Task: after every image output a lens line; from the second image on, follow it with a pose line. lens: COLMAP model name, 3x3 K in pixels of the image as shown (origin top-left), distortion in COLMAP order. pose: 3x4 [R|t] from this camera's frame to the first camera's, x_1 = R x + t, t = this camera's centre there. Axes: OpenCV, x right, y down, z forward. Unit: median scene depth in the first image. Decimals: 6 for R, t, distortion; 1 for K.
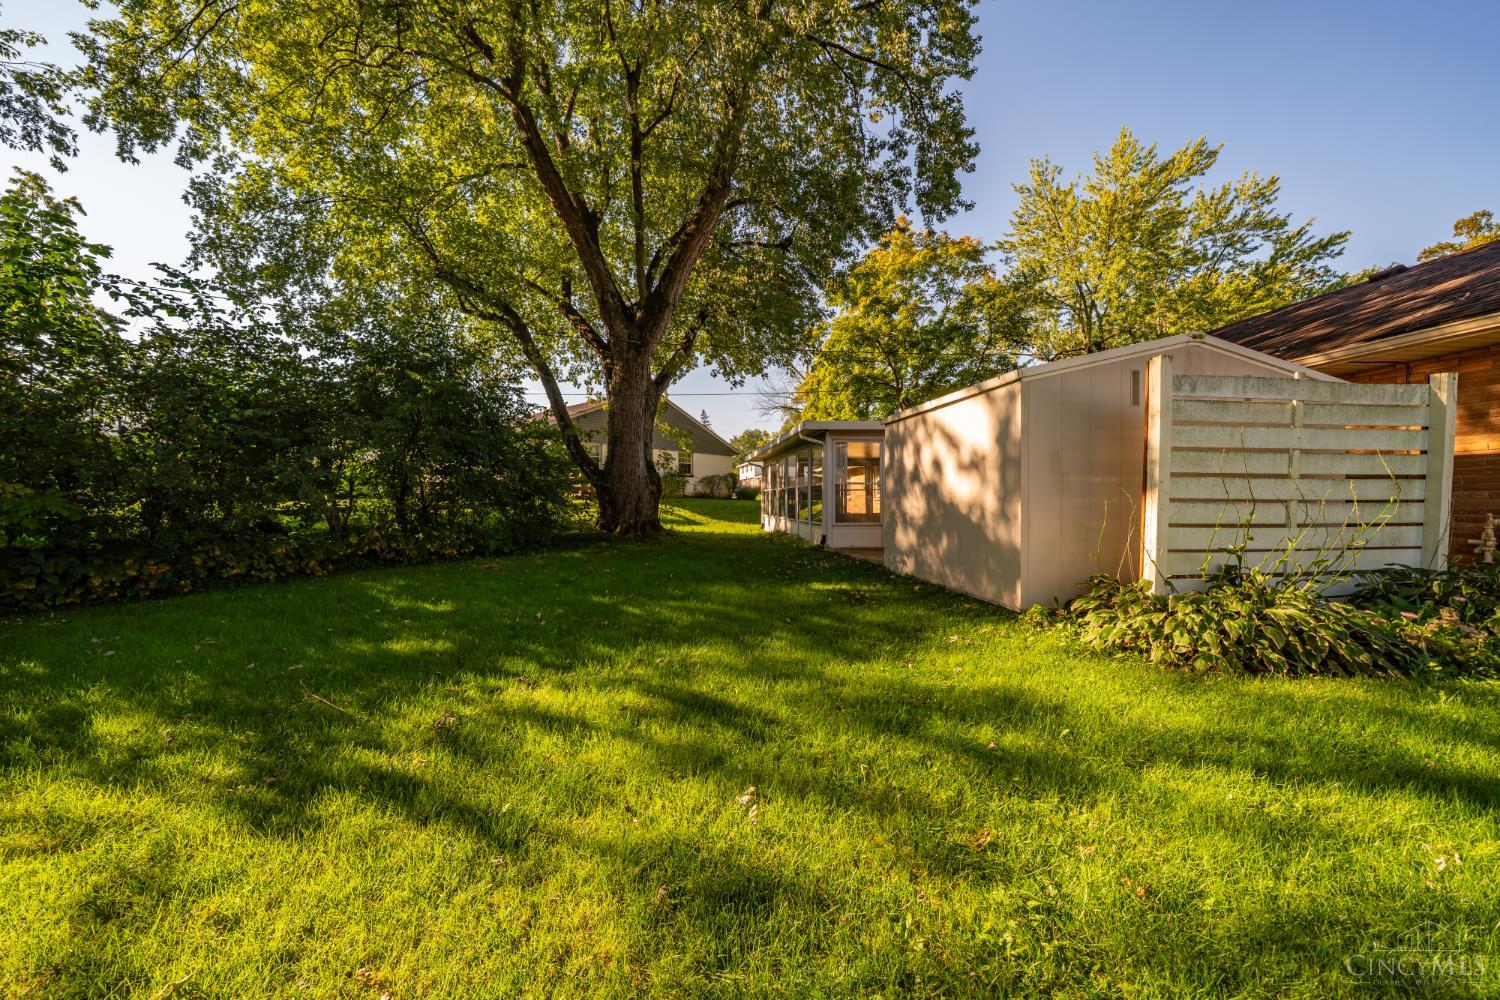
lens RADIAL K [[539.5, 0, 753.3], [0, 539.5, 502.3], [0, 0, 1]] dist [-0.006384, 0.000881]
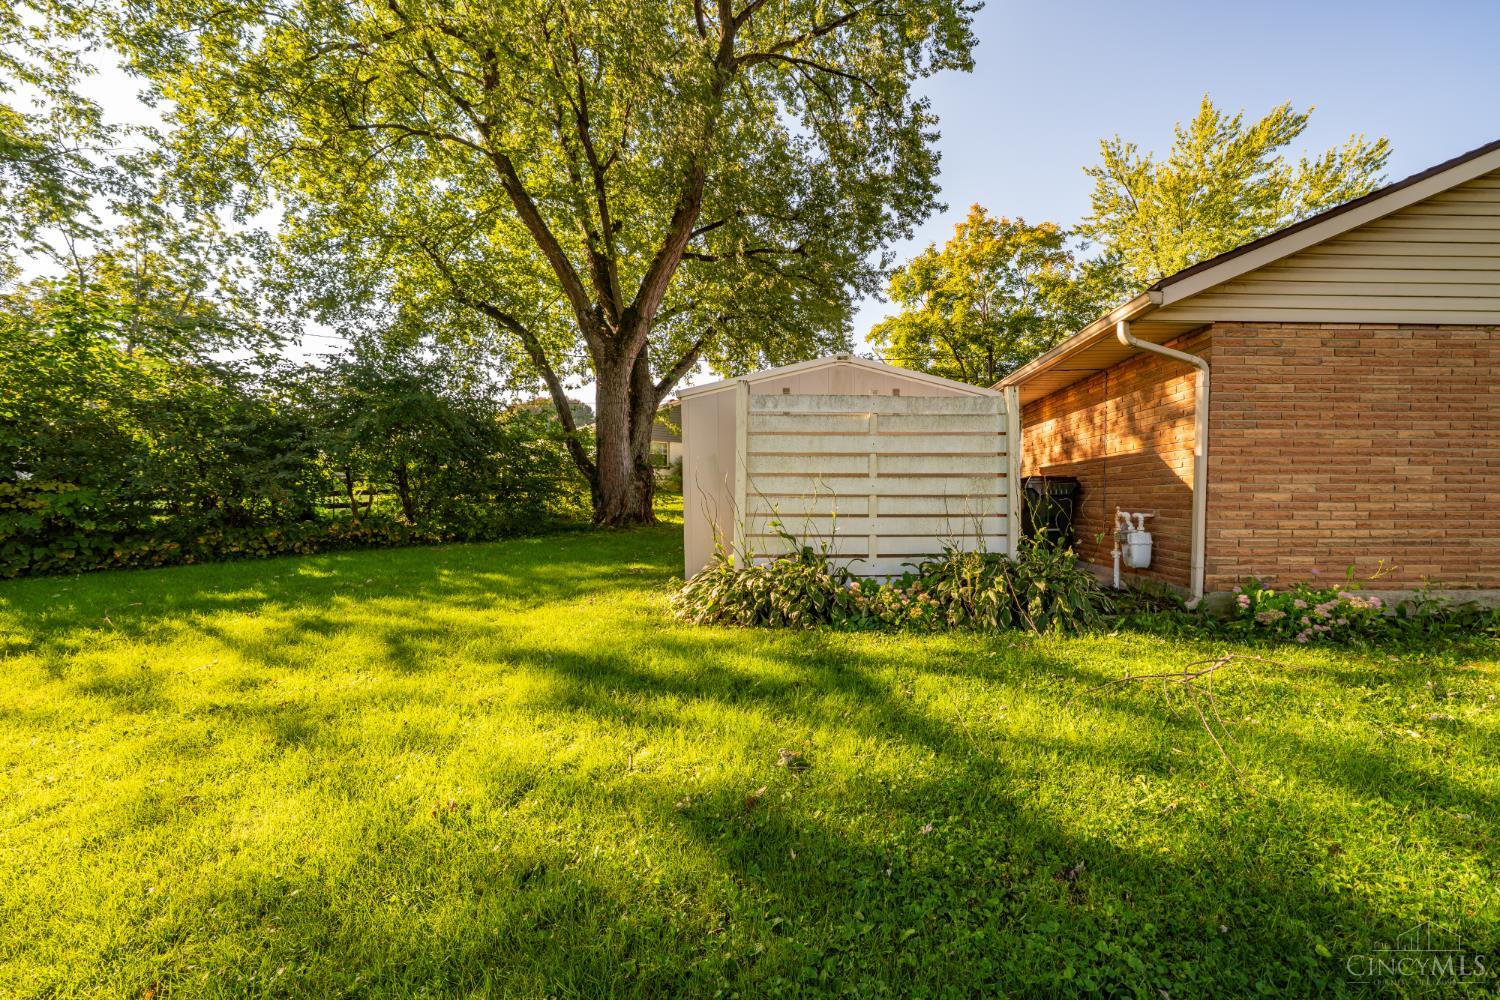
lens RADIAL K [[534.2, 0, 820.5], [0, 534.2, 517.2], [0, 0, 1]] dist [-0.006378, 0.000203]
pose [[0.993886, 0.004292, -0.110325, 0.344586], [0.000149, 0.999191, 0.040212, -0.000801], [0.110408, -0.039983, 0.993082, -0.074974]]
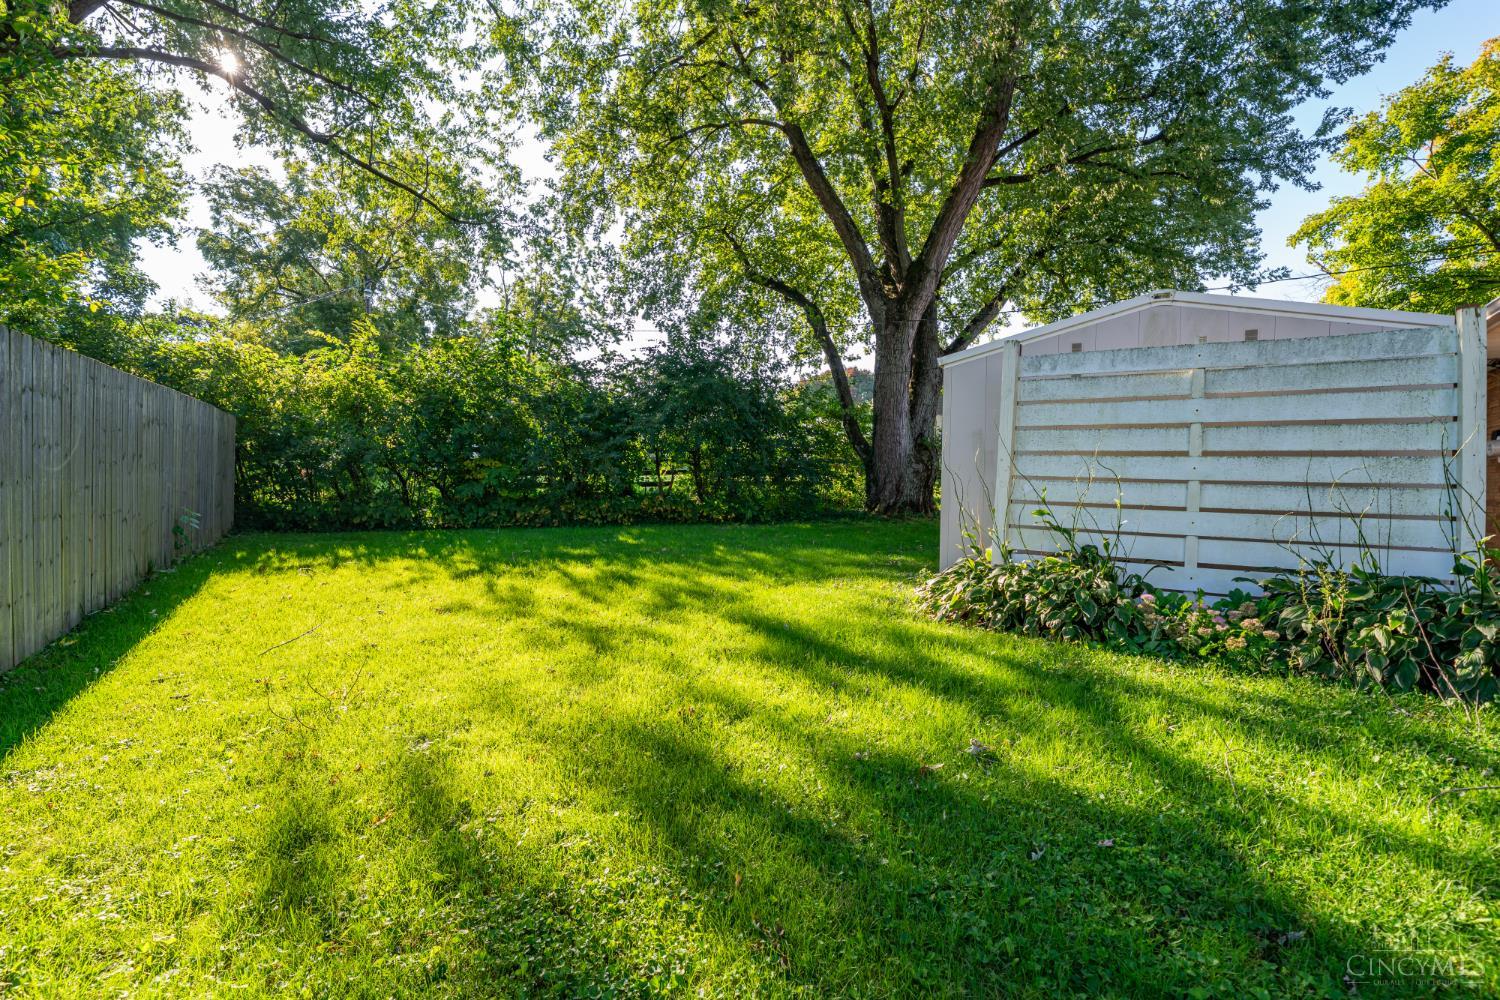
lens RADIAL K [[677.6, 0, 749.3], [0, 677.6, 499.2], [0, 0, 1]] dist [0.001278, 0.002008]
pose [[0.761003, 0.036920, -0.647697, 0.395745], [-0.023574, 0.999294, 0.029264, 0.003768], [0.648320, -0.007001, 0.761336, -0.111502]]
